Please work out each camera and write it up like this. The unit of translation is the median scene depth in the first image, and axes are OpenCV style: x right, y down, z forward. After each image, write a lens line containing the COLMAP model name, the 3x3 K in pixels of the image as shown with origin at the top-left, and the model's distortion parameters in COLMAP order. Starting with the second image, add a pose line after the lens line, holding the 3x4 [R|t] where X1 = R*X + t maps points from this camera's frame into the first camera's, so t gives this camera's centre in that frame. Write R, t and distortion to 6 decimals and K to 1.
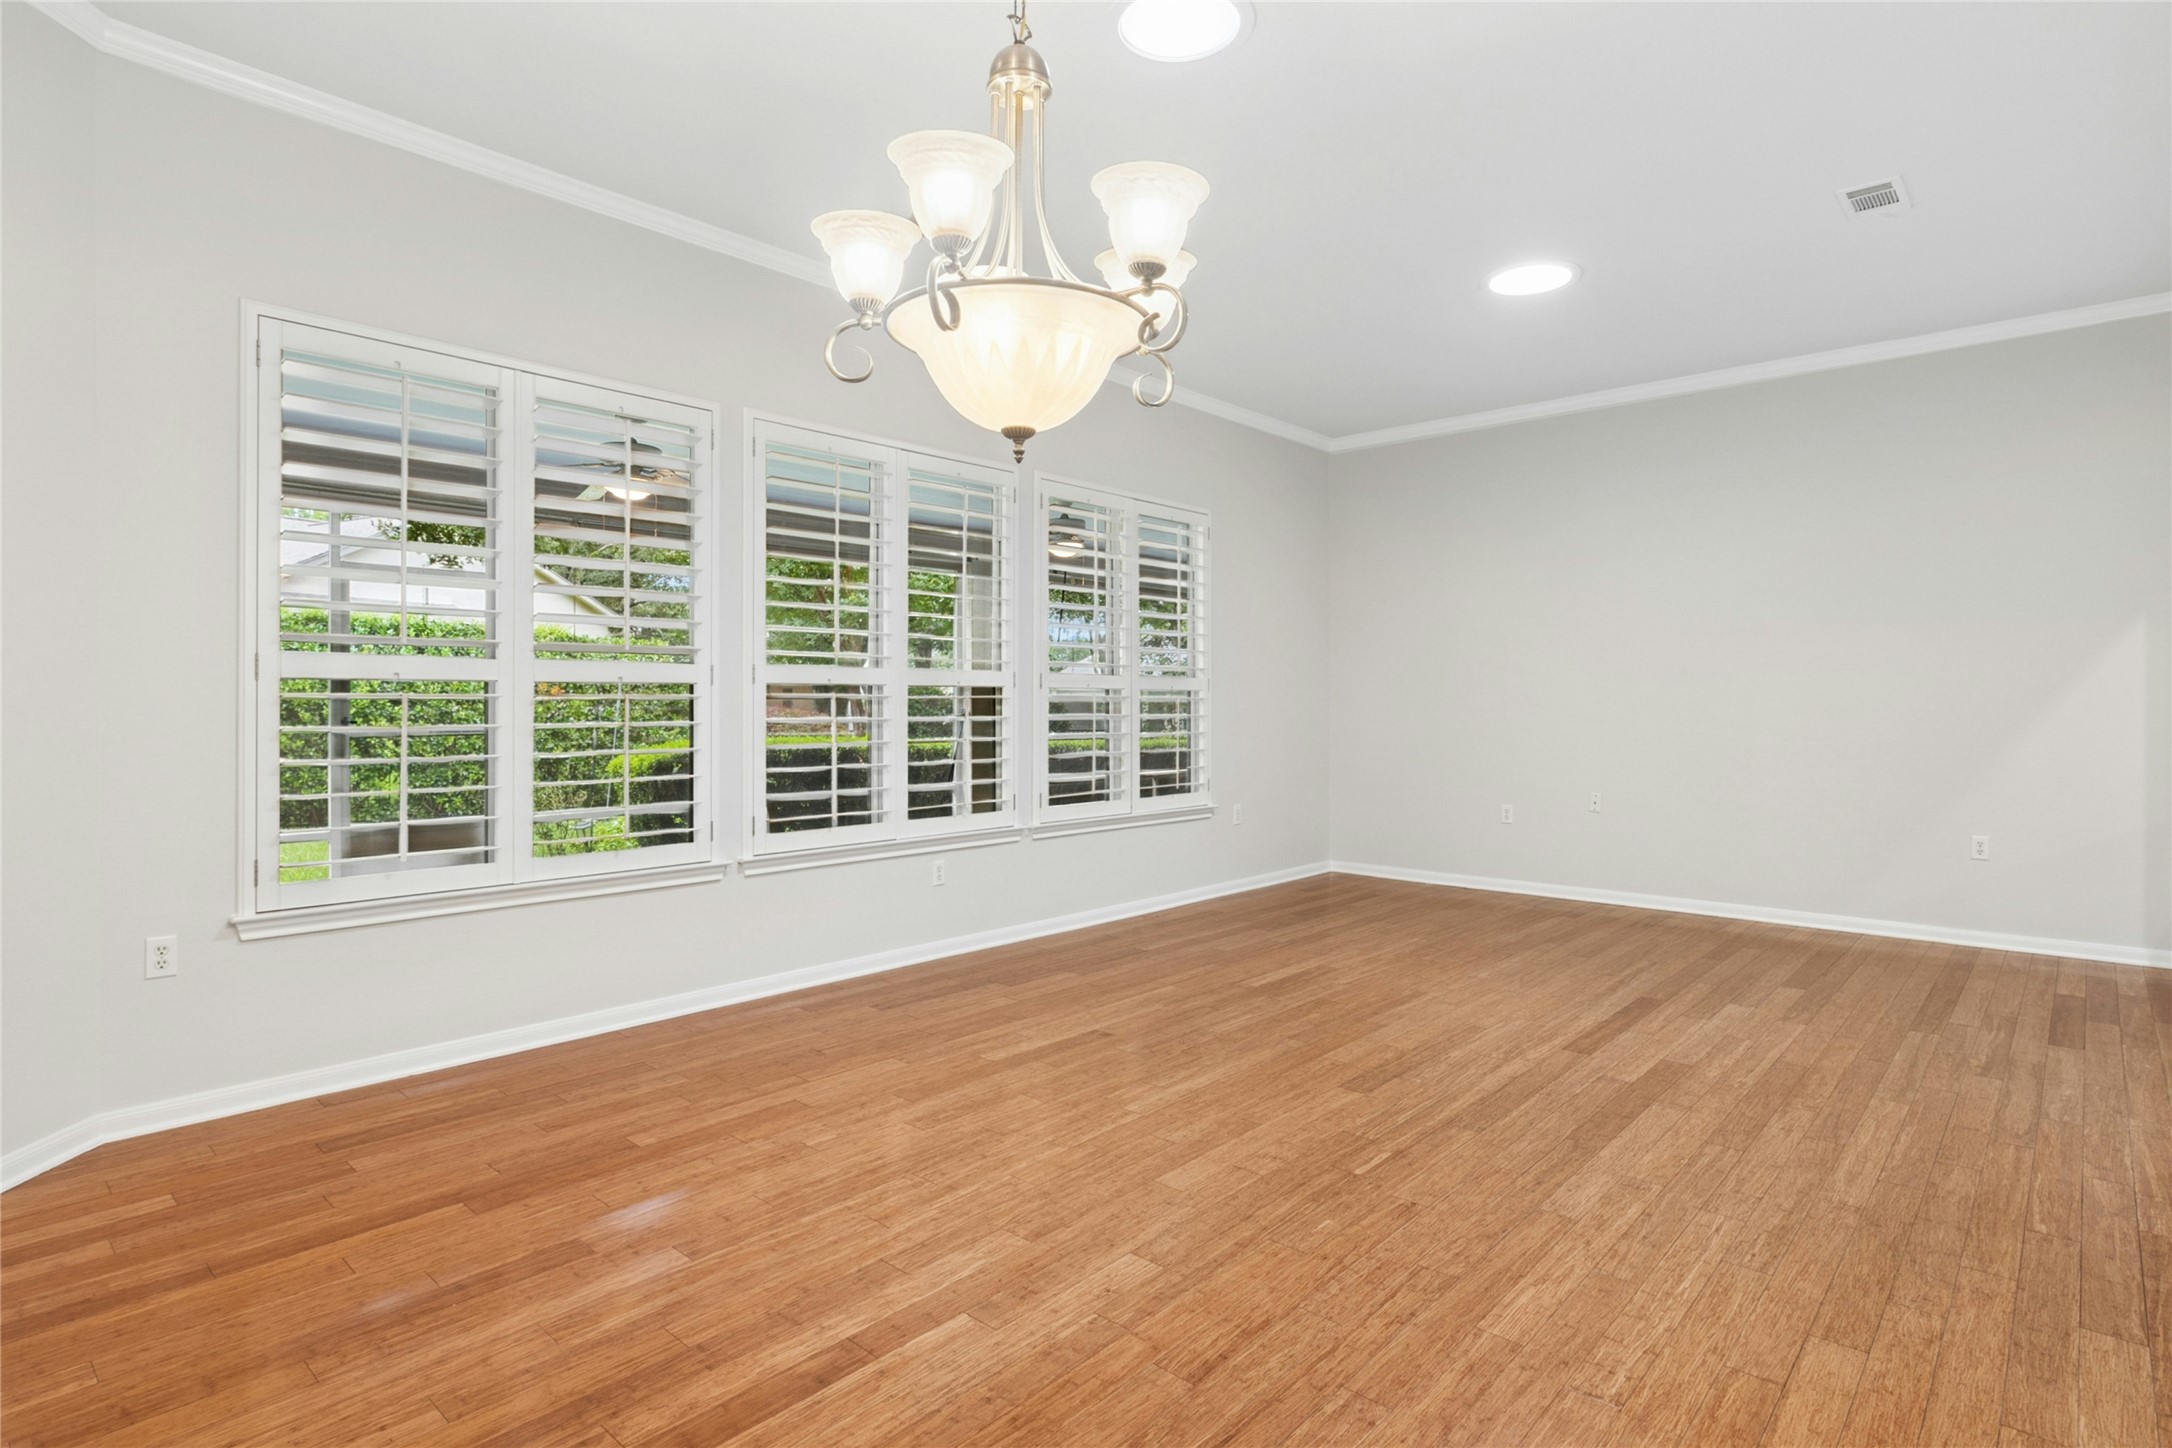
lens RADIAL K [[1106.7, 0, 1070.0], [0, 1106.7, 695.4], [0, 0, 1]] dist [-0.005941, -0.001646]
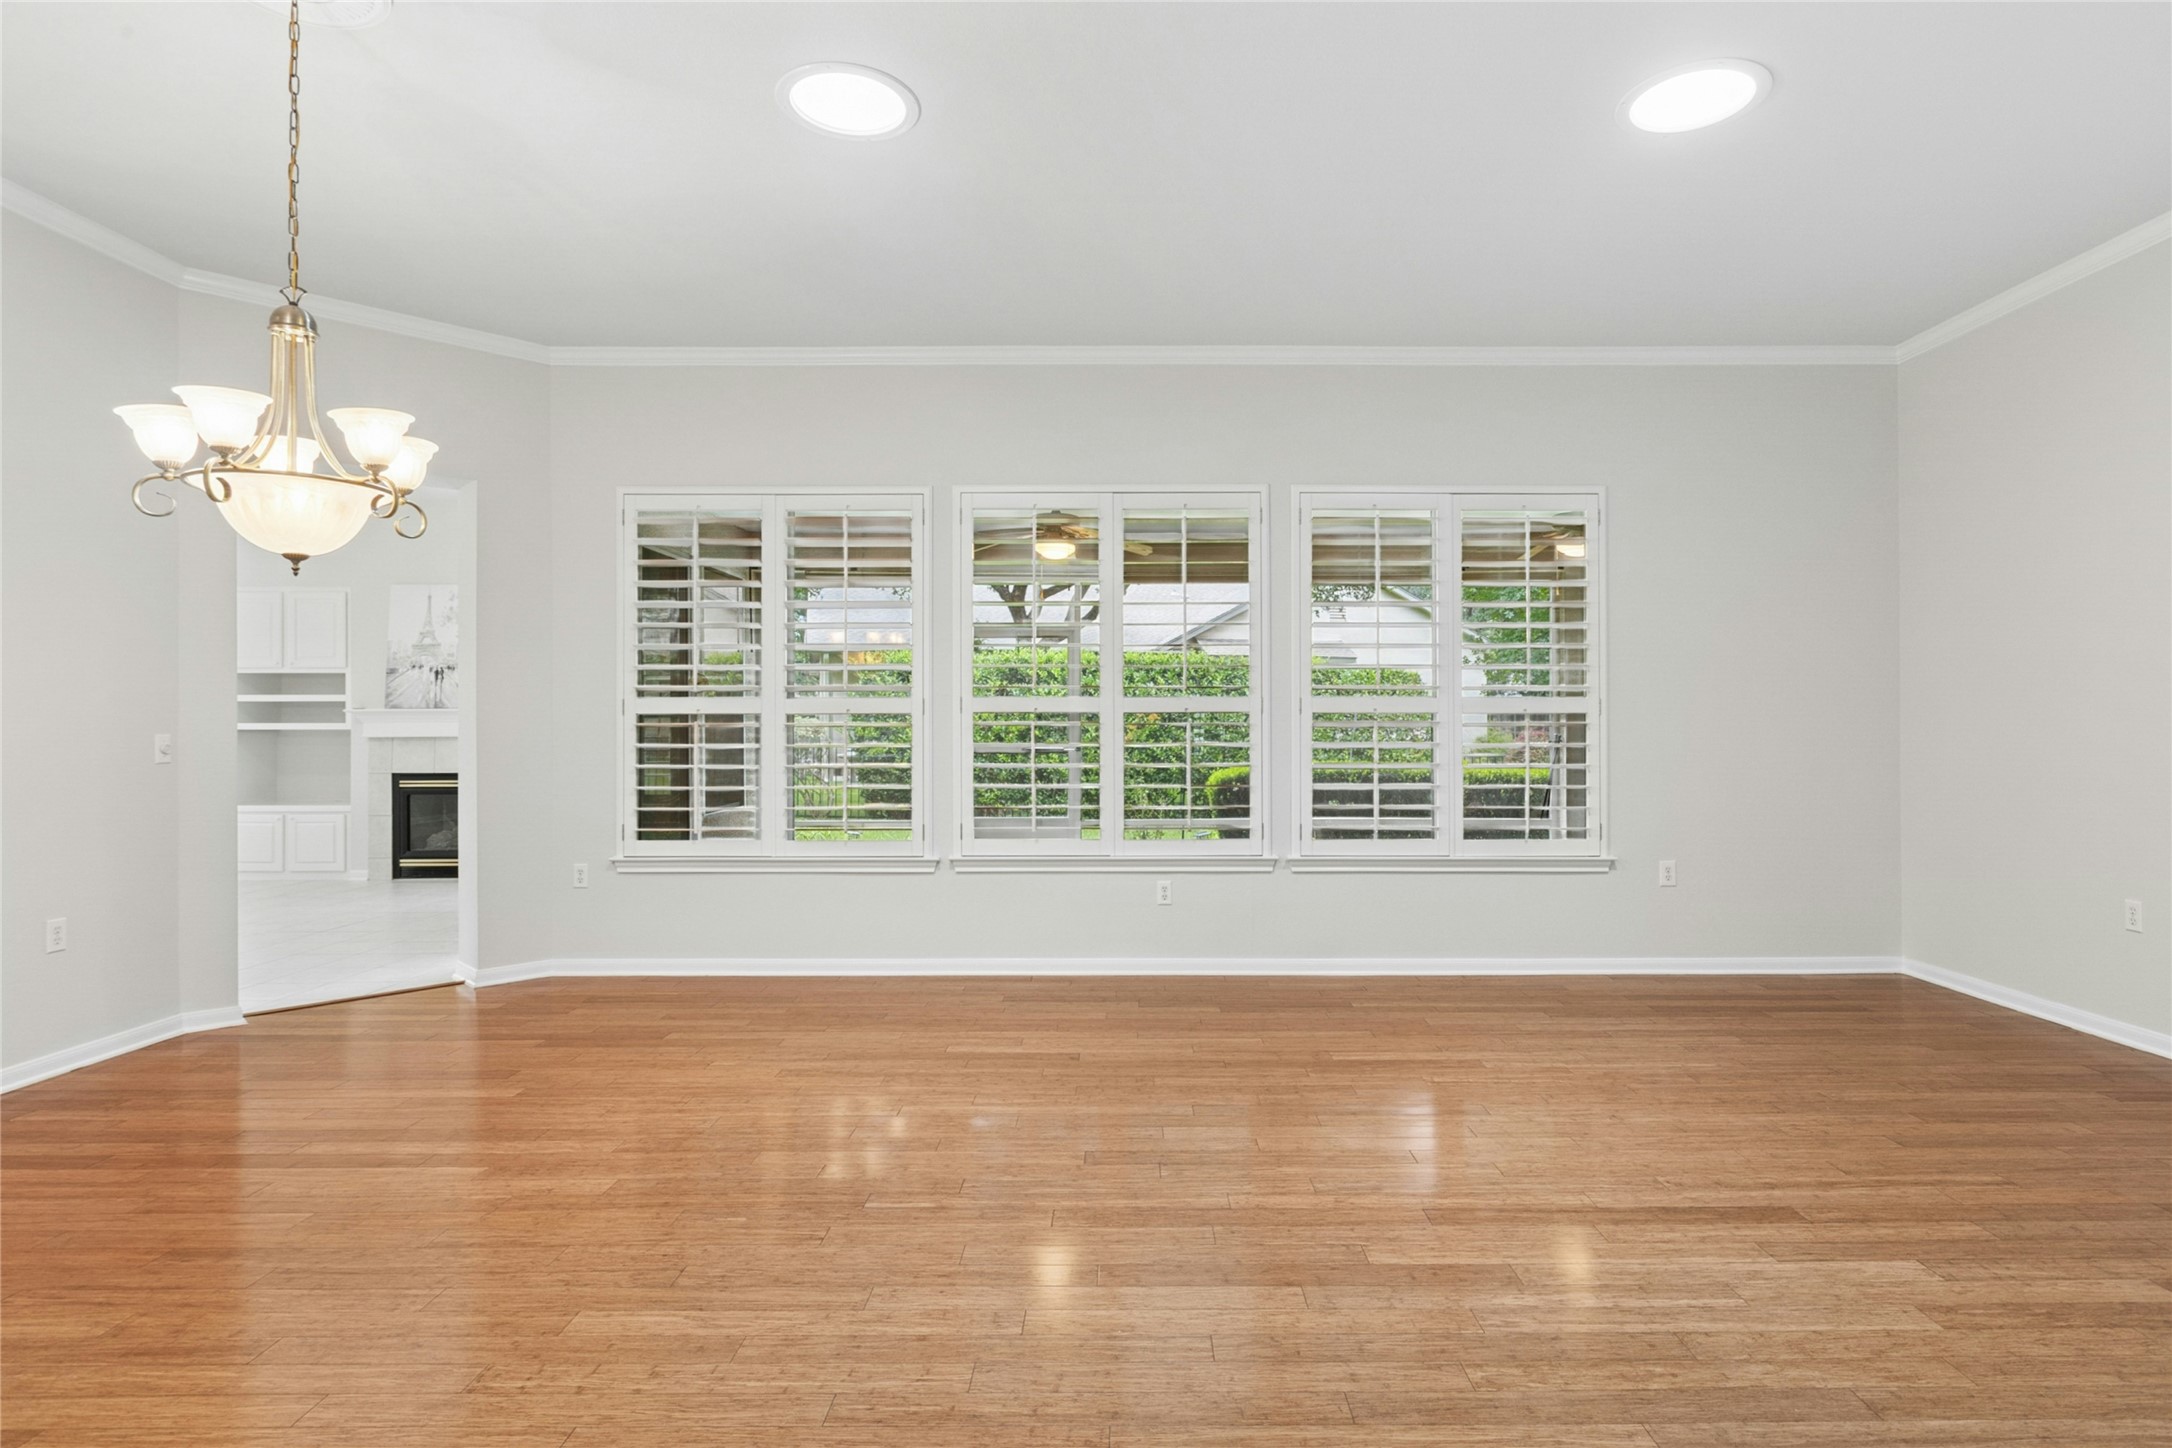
lens RADIAL K [[1106.7, 0, 1139.3], [0, 1106.7, 738.8], [0, 0, 1]] dist [-0.005941, -0.001646]
pose [[0.684872, 0.008974, -0.728608, 0.855699], [0.005819, 0.999825, 0.017784, -0.004480], [0.728640, -0.016419, 0.684700, 0.372143]]
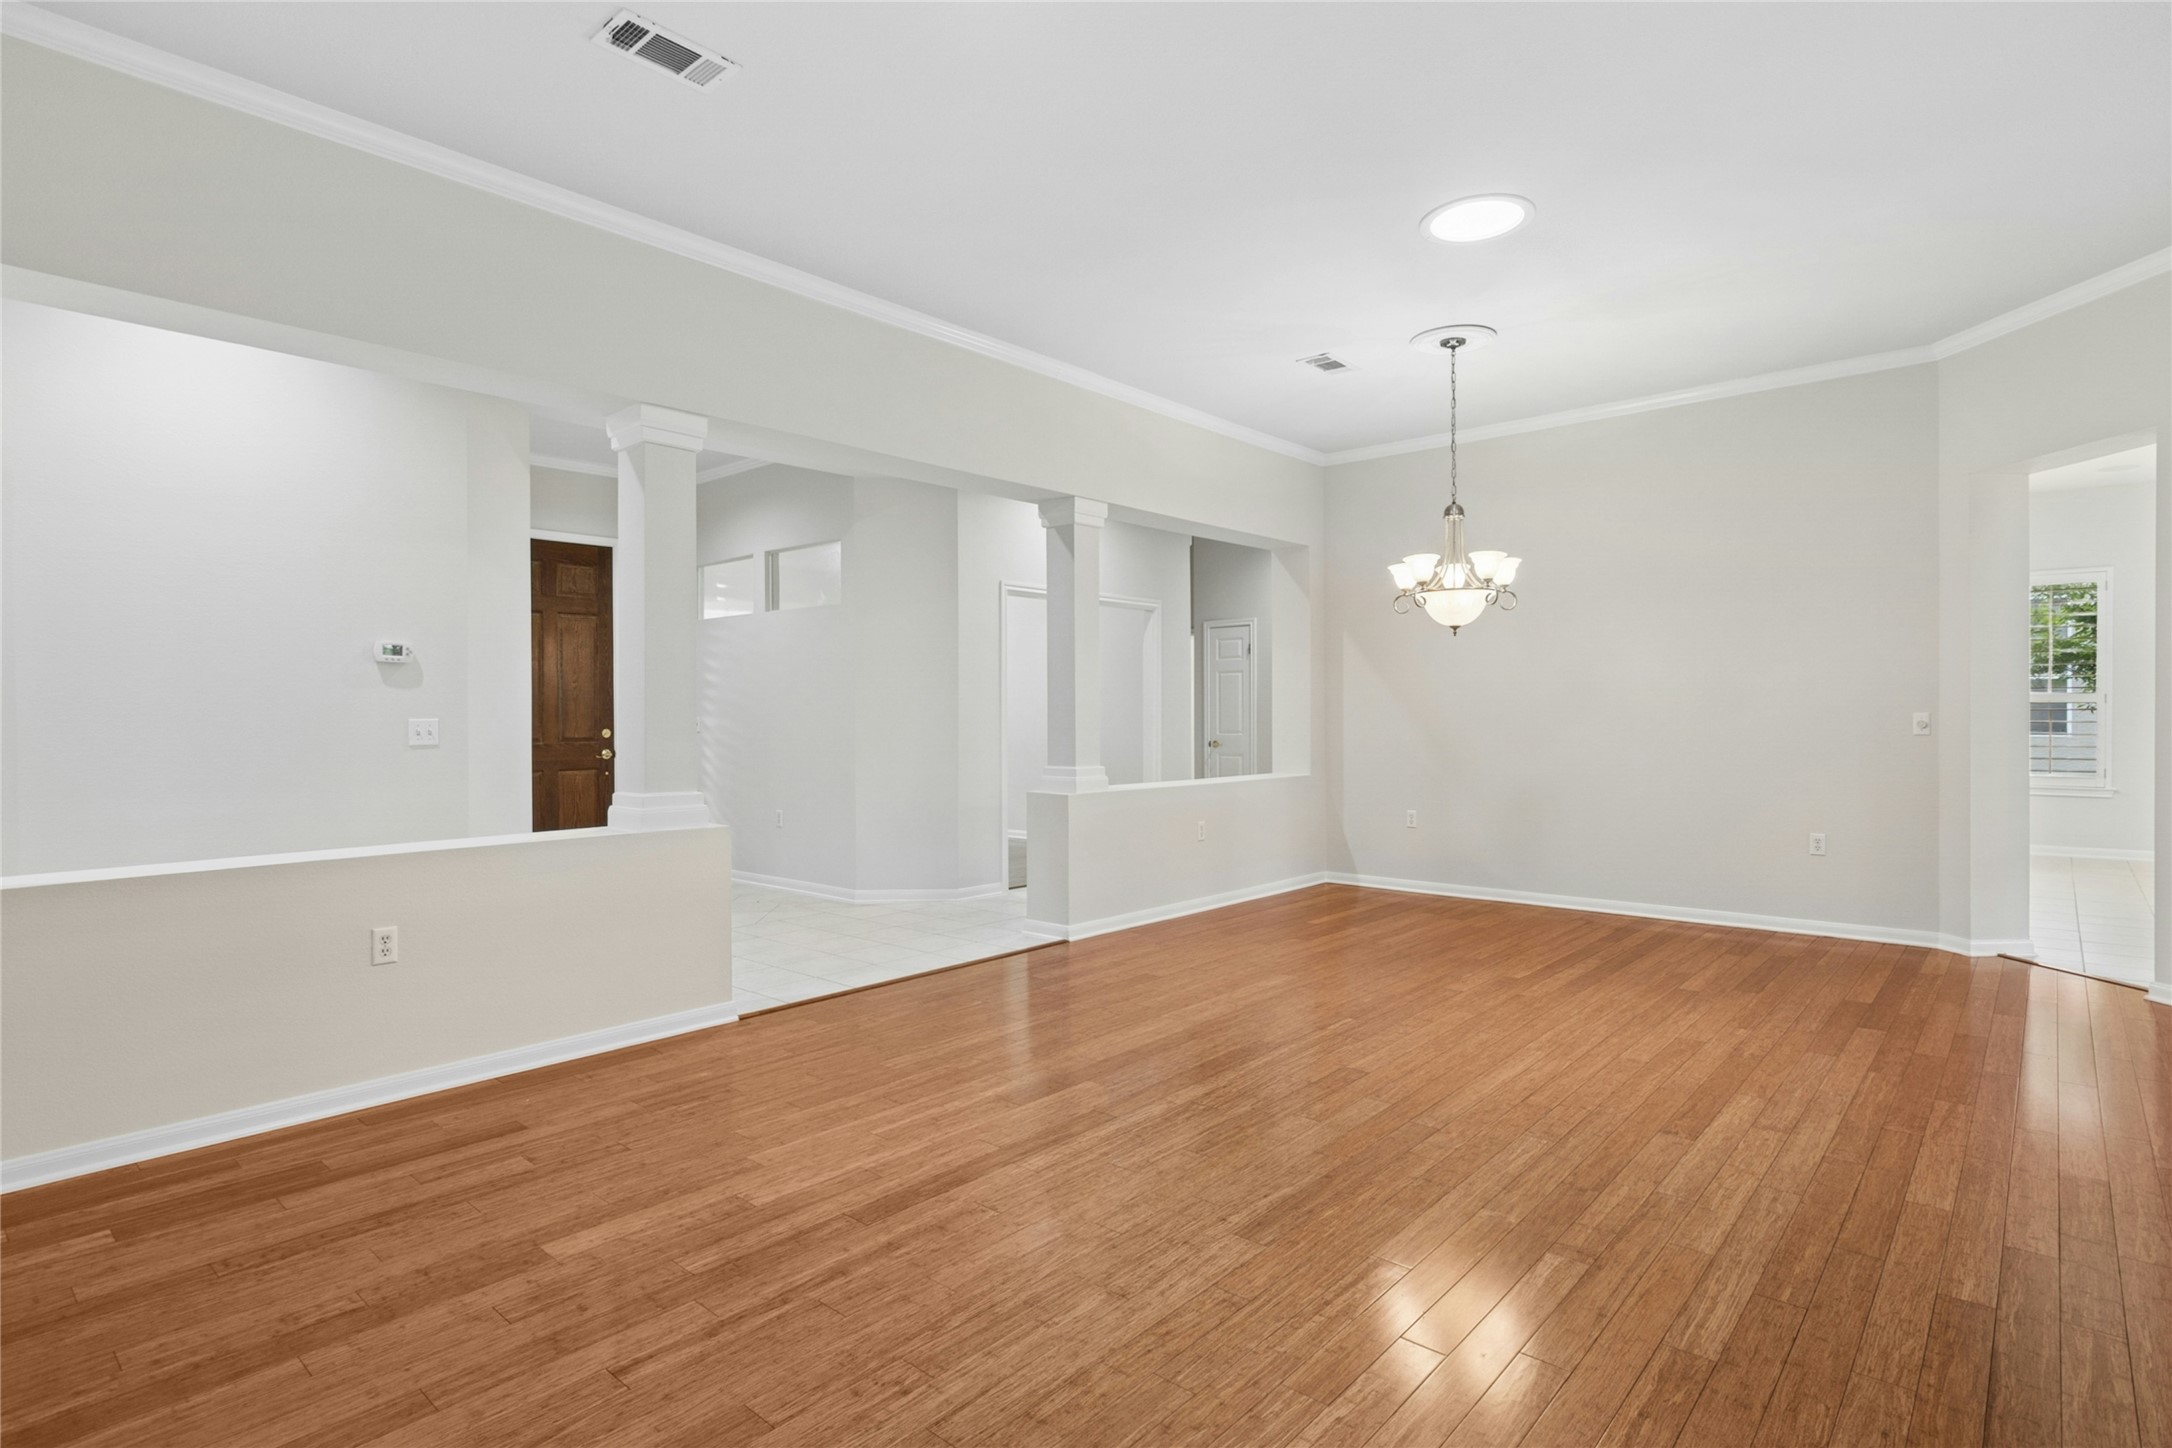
lens RADIAL K [[1106.7, 0, 1052.8], [0, 1106.7, 729.8], [0, 0, 1]] dist [-0.005941, -0.001646]
pose [[-0.999970, 0.007534, 0.001891, 0.497047], [0.007552, 0.999924, 0.009754, 0.006807], [-0.001817, 0.009768, -0.999951, 1.886769]]
